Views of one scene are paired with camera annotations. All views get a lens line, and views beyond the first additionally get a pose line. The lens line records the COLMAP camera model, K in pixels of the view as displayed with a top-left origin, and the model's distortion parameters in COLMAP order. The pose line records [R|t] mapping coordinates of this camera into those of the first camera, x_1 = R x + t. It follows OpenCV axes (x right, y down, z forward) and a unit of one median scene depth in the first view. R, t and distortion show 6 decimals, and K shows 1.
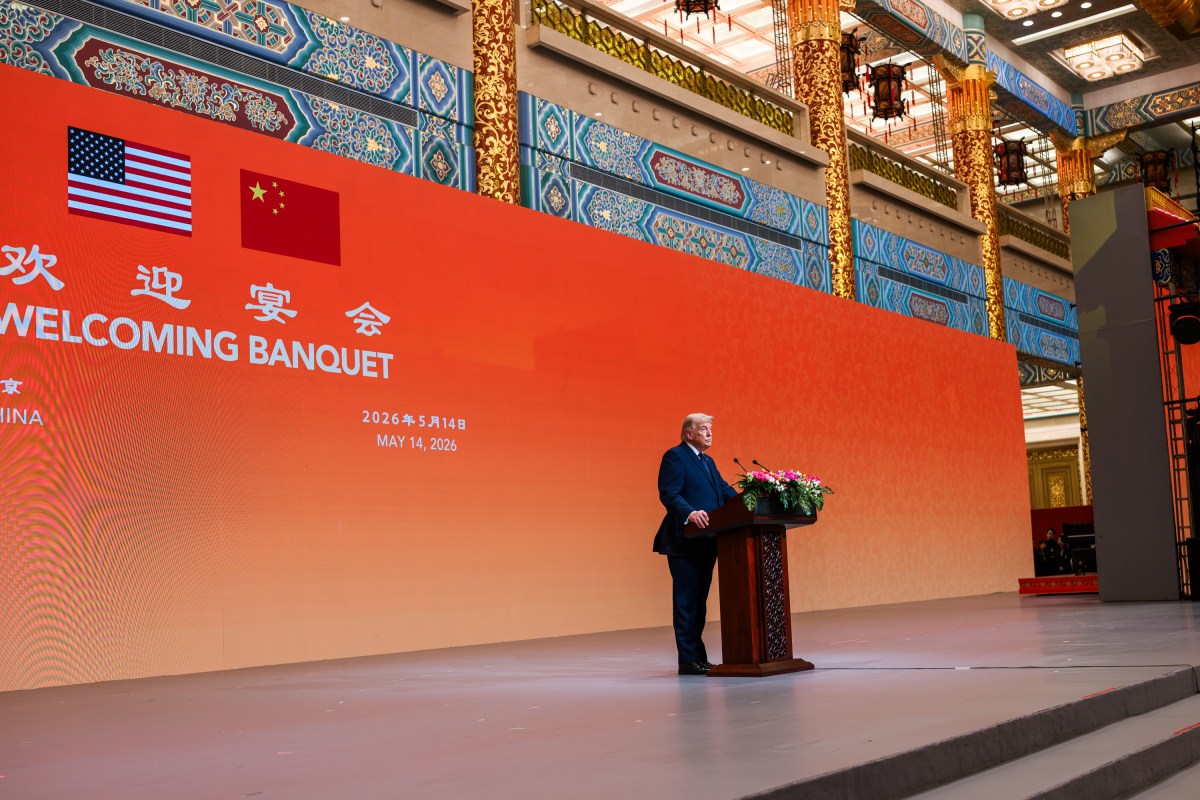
lens RADIAL K [[1302.3, 0, 664.3], [0, 1302.3, 436.1], [0, 0, 1]] dist [0.002398, -0.005002]
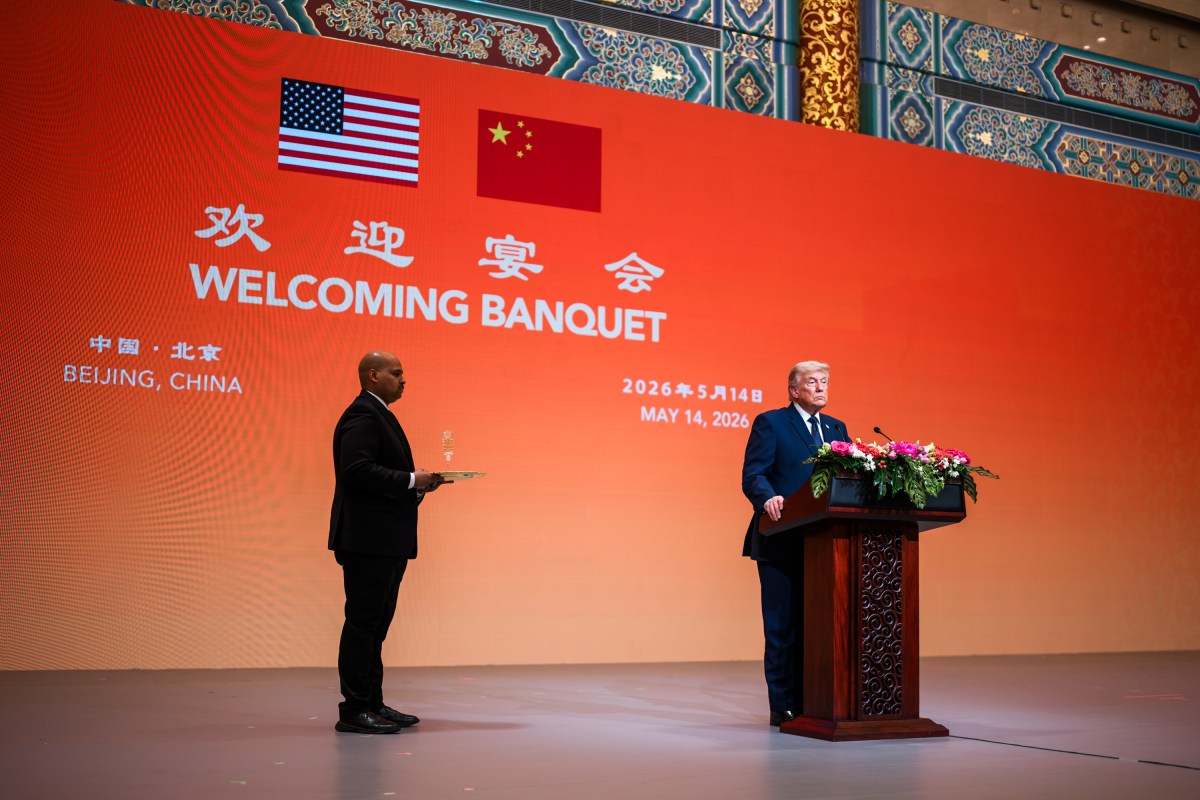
lens RADIAL K [[1374.3, 0, 617.7], [0, 1374.3, 464.1], [0, 0, 1]] dist [-0.079143, 0.062287]
pose [[0.892885, 0.015225, -0.450028, 0.170292], [-0.003900, 0.999652, 0.026081, 0.012623], [0.450268, -0.021532, 0.892634, 0.182287]]
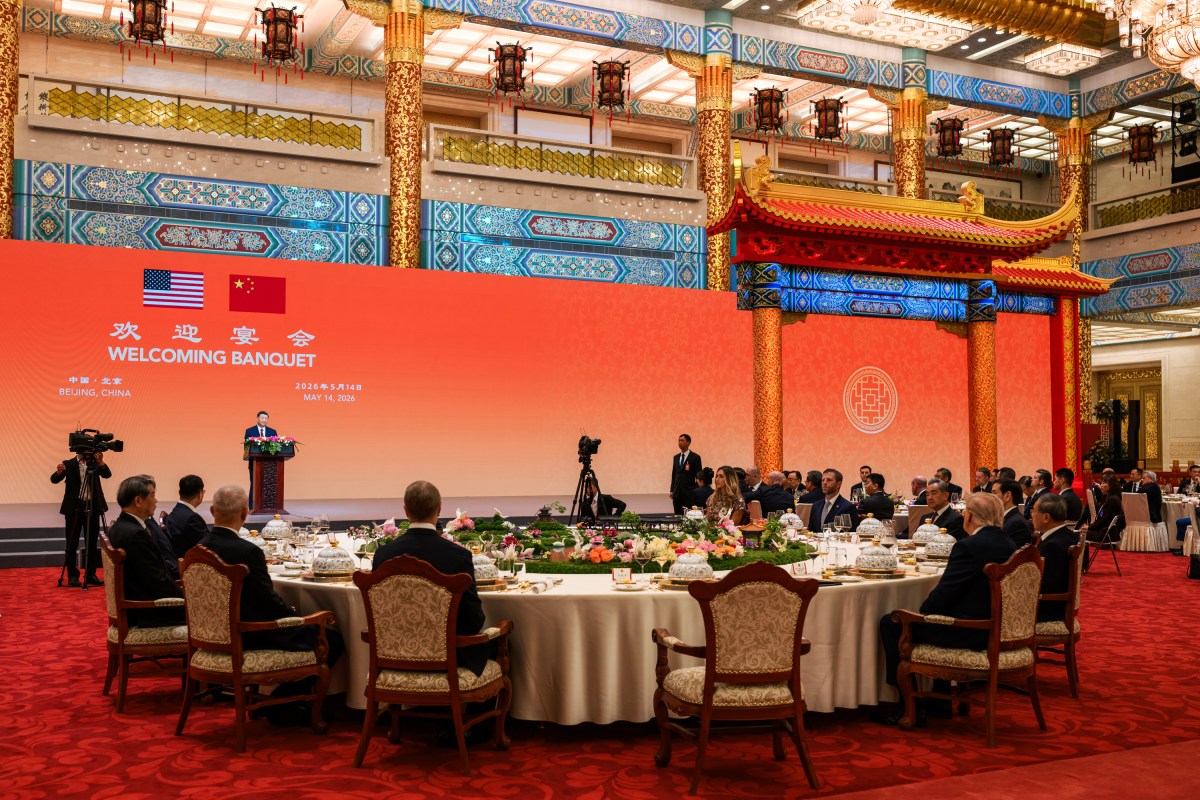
lens RADIAL K [[1218.4, 0, 598.4], [0, 1218.4, 416.6], [0, 0, 1]] dist [0.000625, -0.002601]
pose [[0.892472, 0.037034, -0.449580, 1.054856], [0.002984, 0.996118, 0.087978, -0.133240], [0.451093, -0.079860, 0.888897, -0.508431]]
